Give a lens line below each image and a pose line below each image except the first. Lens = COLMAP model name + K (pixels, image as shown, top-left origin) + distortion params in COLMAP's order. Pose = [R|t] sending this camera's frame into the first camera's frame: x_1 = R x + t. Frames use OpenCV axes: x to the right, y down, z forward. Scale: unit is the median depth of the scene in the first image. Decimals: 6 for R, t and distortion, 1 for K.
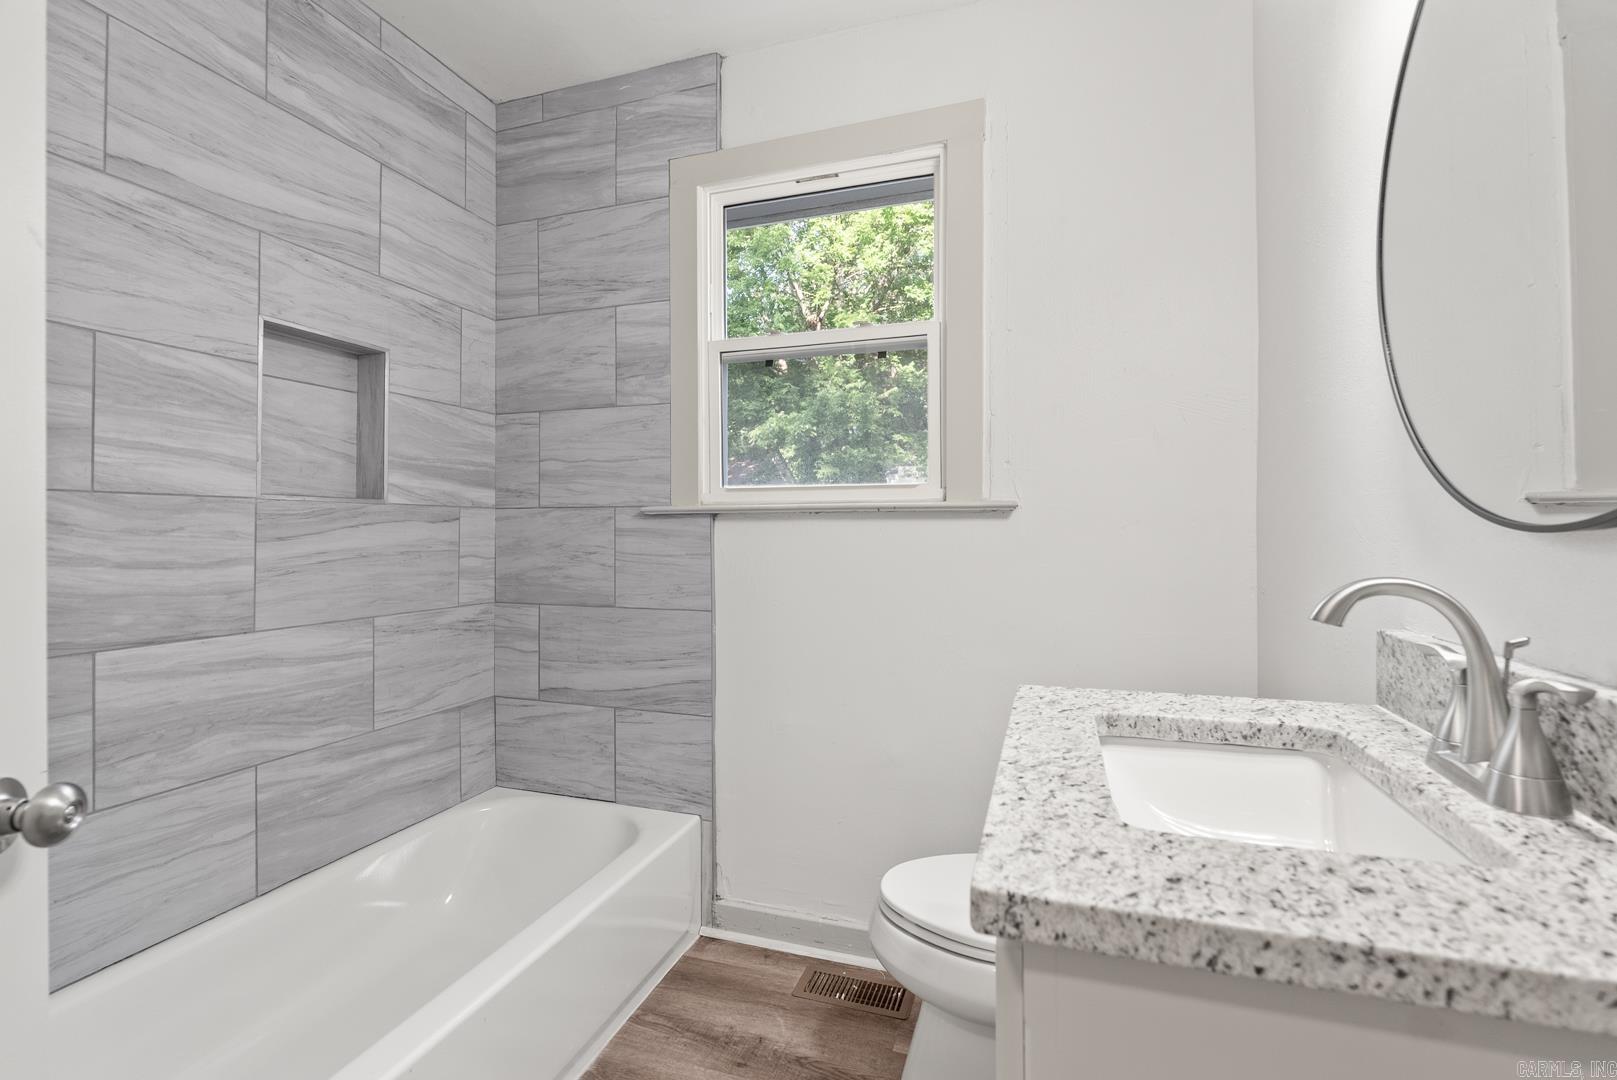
lens RADIAL K [[731.0, 0, 809.9], [0, 731.0, 532.4], [0, 0, 1]] dist [-0.005723, 0.000885]
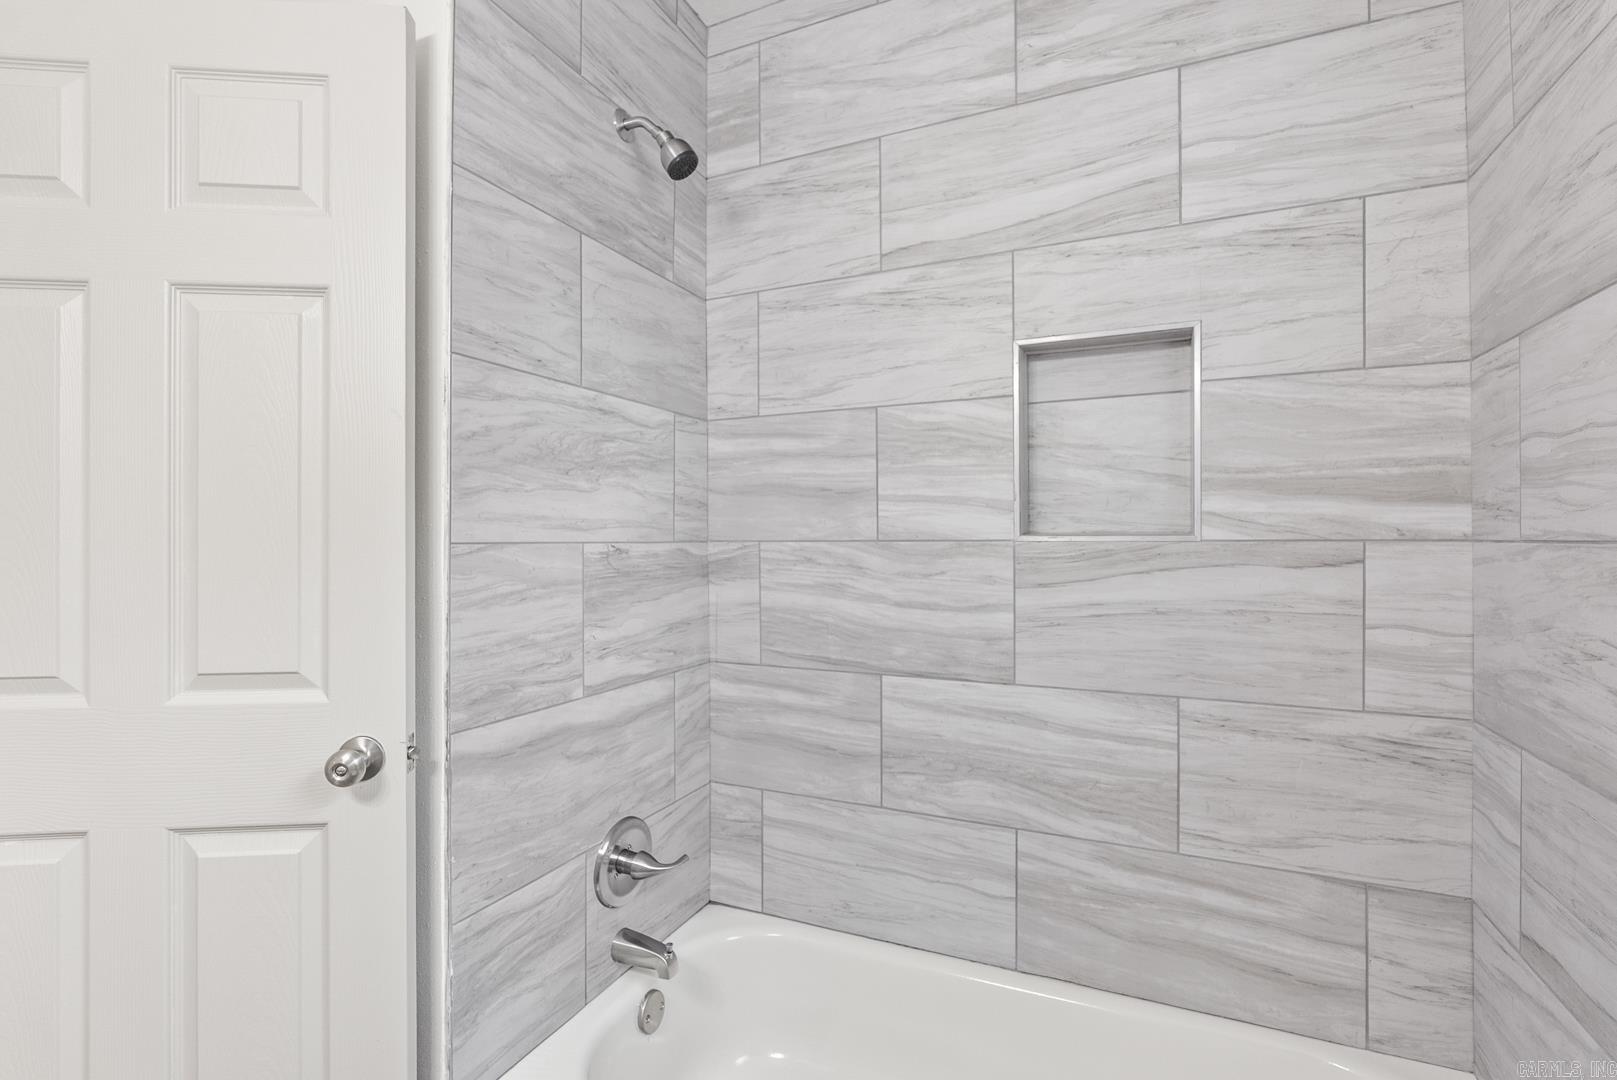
lens RADIAL K [[731.0, 0, 810.8], [0, 731.0, 540.0], [0, 0, 1]] dist [-0.005723, 0.000885]
pose [[-0.098212, 0.002620, -0.995162, 0.175651], [0.000870, 0.999996, 0.002547, -0.046750], [0.995165, -0.000616, -0.098214, 0.772389]]
